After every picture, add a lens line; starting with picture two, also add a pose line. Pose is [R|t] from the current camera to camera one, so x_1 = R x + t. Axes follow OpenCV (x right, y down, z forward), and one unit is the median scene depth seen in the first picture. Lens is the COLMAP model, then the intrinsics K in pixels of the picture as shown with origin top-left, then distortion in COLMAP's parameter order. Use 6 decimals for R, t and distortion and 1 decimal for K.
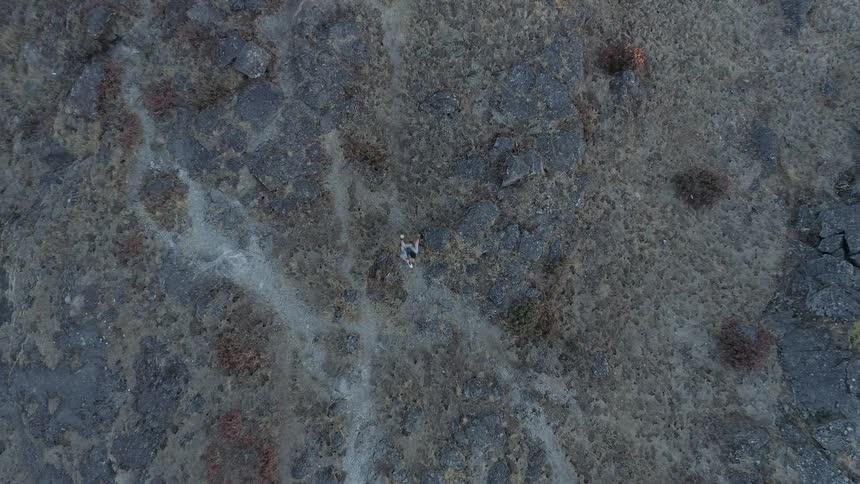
lens RADIAL K [[582.7, 0, 430.0], [0, 582.7, 242.0], [0, 0, 1]] dist [0.000145, 0.001548]
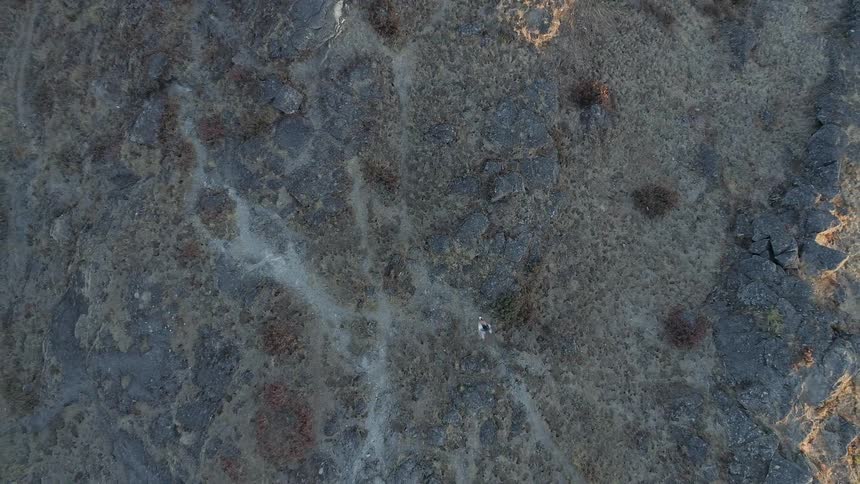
lens RADIAL K [[582.7, 0, 430.0], [0, 582.7, 242.0], [0, 0, 1]] dist [0.000145, 0.001548]
pose [[0.999987, -0.005045, -0.000791, -0.005625], [0.005046, 0.999986, 0.001419, -0.011885], [0.000784, -0.001423, 0.999999, -0.230393]]
